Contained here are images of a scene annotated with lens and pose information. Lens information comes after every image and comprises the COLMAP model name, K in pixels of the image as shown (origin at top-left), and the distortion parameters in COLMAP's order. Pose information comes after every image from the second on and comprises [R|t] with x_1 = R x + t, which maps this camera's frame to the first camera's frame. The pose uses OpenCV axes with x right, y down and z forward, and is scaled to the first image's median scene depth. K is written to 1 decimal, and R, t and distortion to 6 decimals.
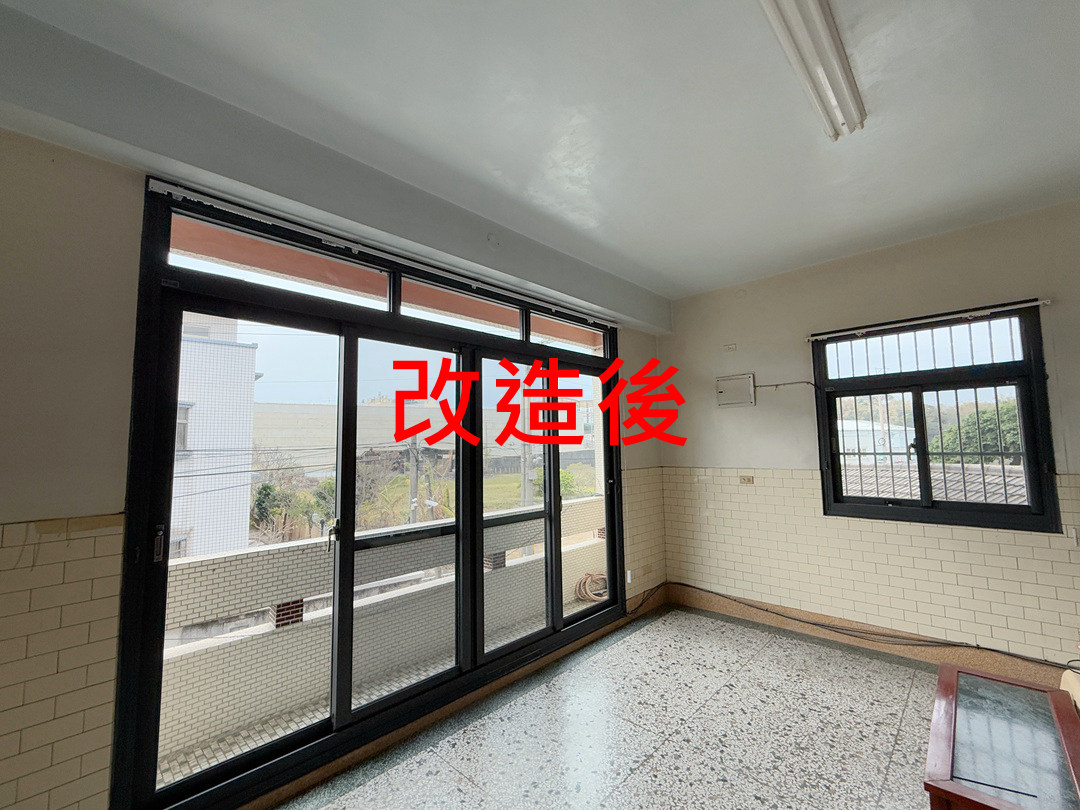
lens RADIAL K [[457.0, 0, 540.0], [0, 457.0, 405.0], [0, 0, 1]] dist [0.000268, -0.000172]
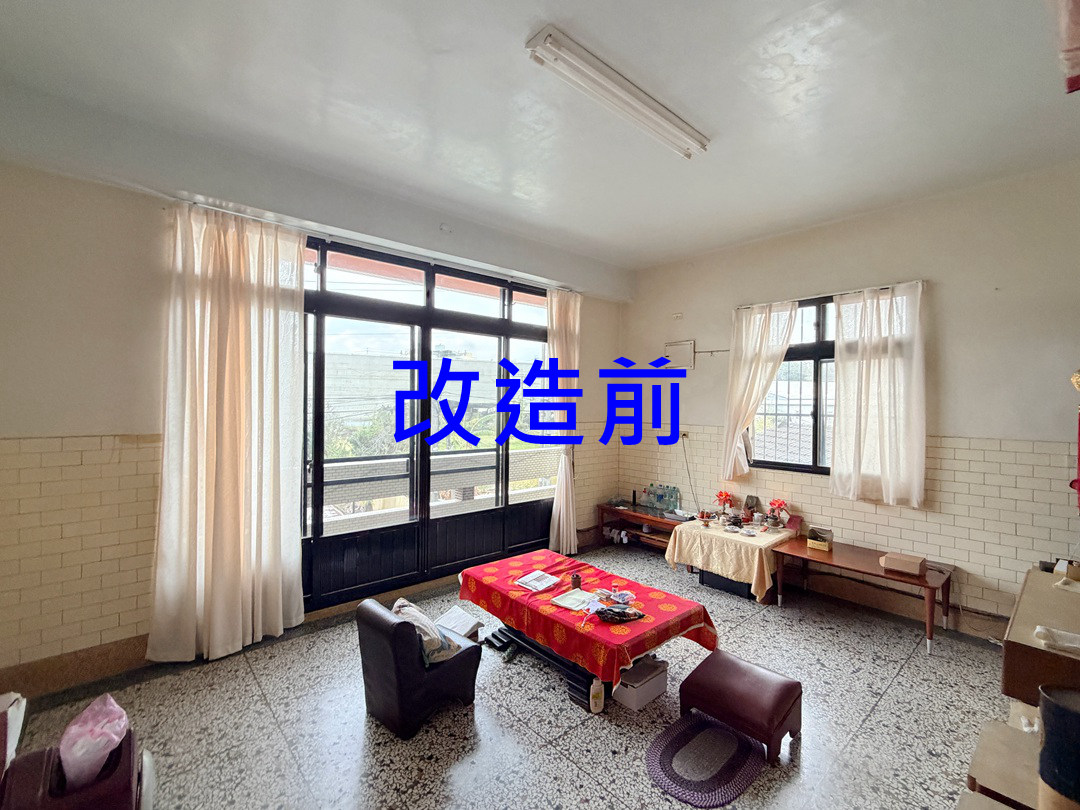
lens RADIAL K [[475.2, 0, 540.0], [0, 475.2, 405.0], [0, 0, 1]] dist [0.000302, 0.000075]
pose [[0.996046, 0.028031, -0.084306, 0.225928], [-0.019878, 0.995180, 0.096030, -0.018823], [0.086591, -0.093975, 0.991802, -0.230754]]
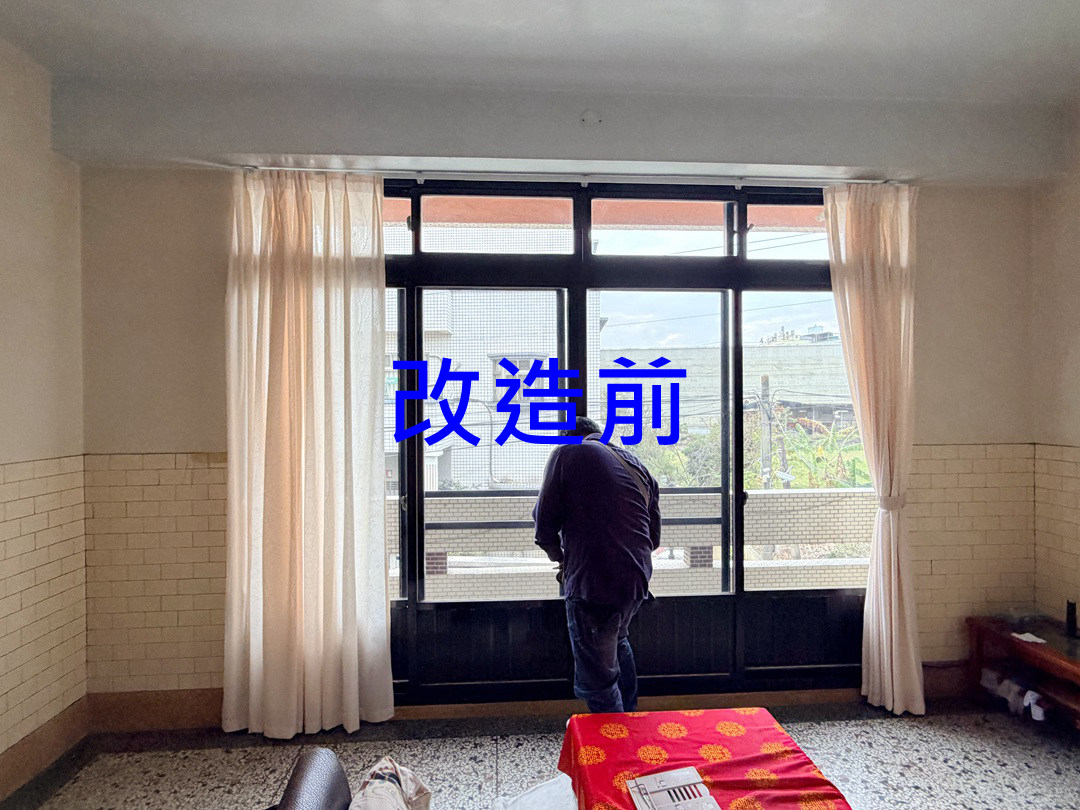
lens RADIAL K [[587.5, 0, 540.0], [0, 587.5, 405.0], [0, 0, 1]] dist [0.002029, 0.000369]
pose [[0.740999, 0.016398, -0.671306, 0.399023], [0.053516, 0.995080, 0.083378, 0.007100], [0.669370, -0.097709, 0.736476, 0.183438]]
